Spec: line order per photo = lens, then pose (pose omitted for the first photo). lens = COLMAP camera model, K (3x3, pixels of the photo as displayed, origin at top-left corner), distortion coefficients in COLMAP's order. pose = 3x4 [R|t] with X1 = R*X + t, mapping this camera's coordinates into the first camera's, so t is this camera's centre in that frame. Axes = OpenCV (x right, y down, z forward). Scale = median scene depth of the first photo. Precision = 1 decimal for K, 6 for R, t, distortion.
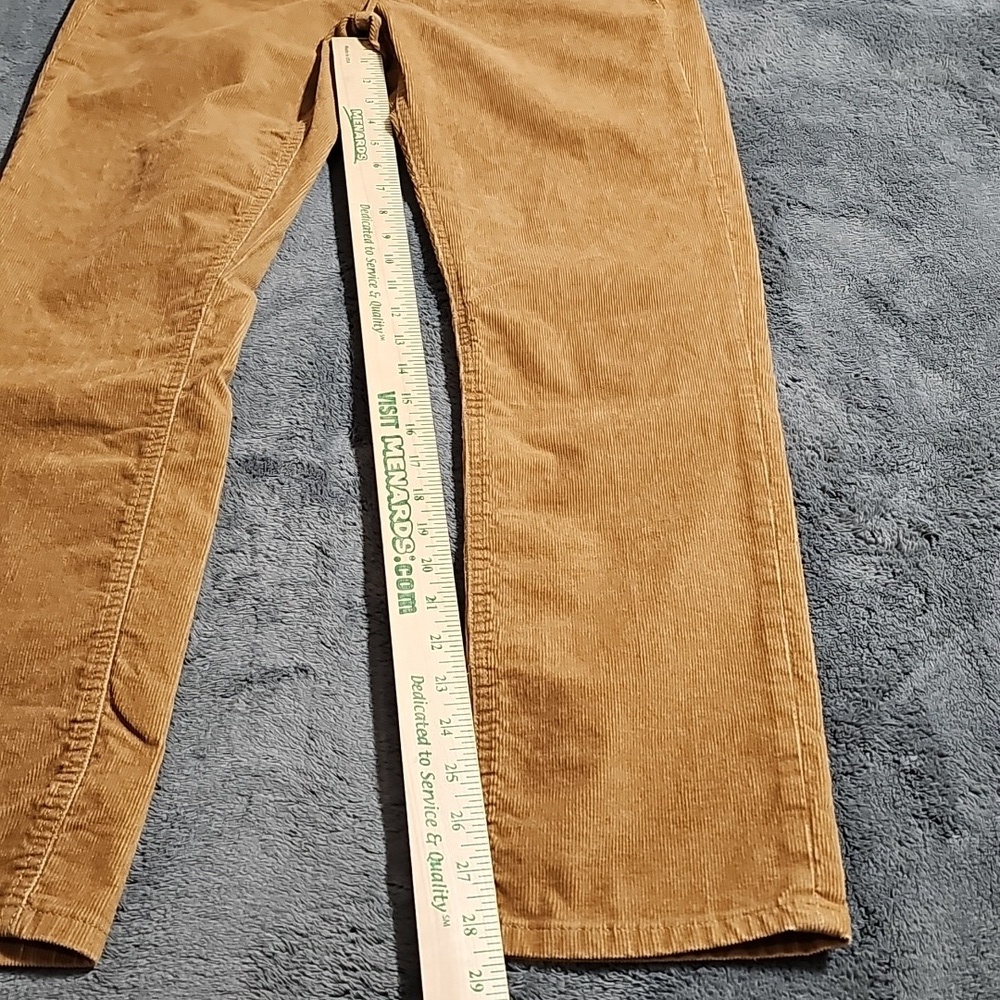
lens RADIAL K [[1439.1, 0, 498.3], [0, 1439.1, 525.0], [0, 0, 1]] dist [0.087918, -0.148020]
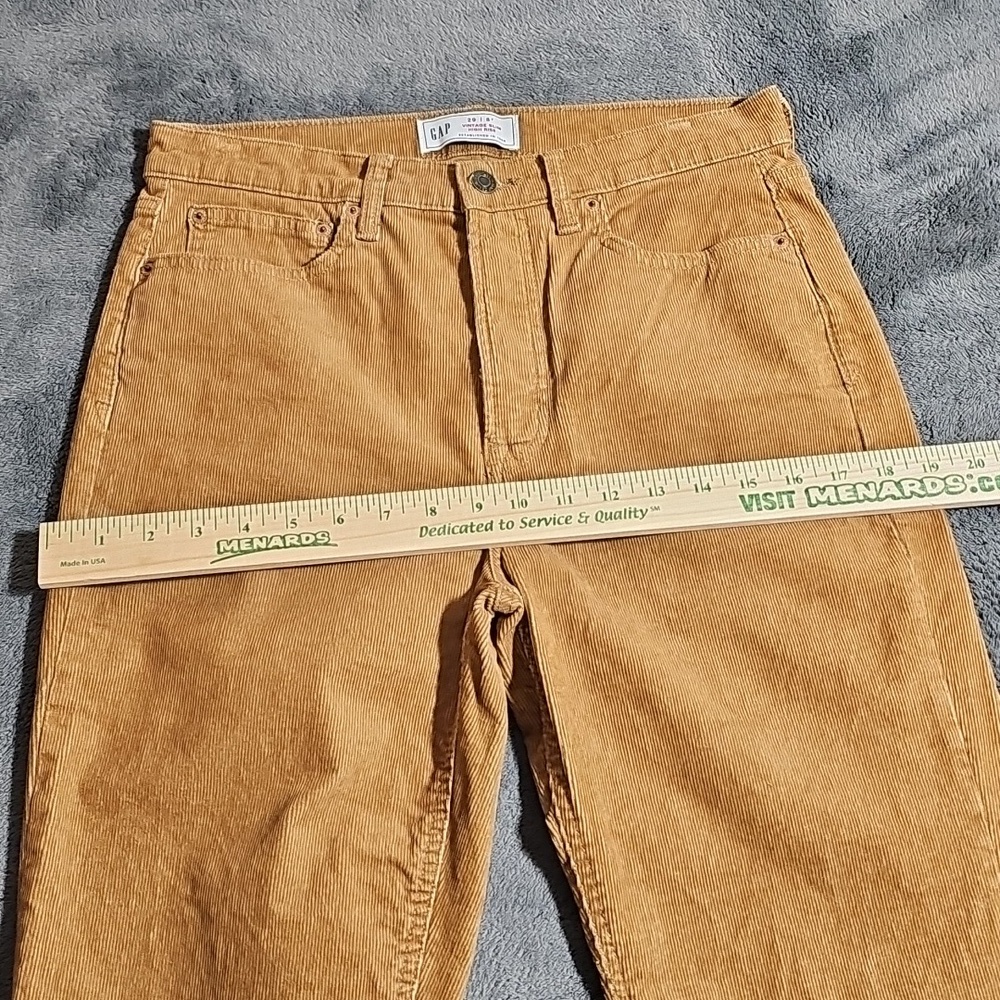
lens RADIAL K [[1439.1, 0, 498.3], [0, 1439.1, 525.0], [0, 0, 1]] dist [0.087918, -0.148020]
pose [[0.997969, -0.051861, 0.036984, -0.117972], [0.037866, 0.949906, 0.310232, -0.643788], [-0.051221, -0.308202, 0.949941, 0.380416]]
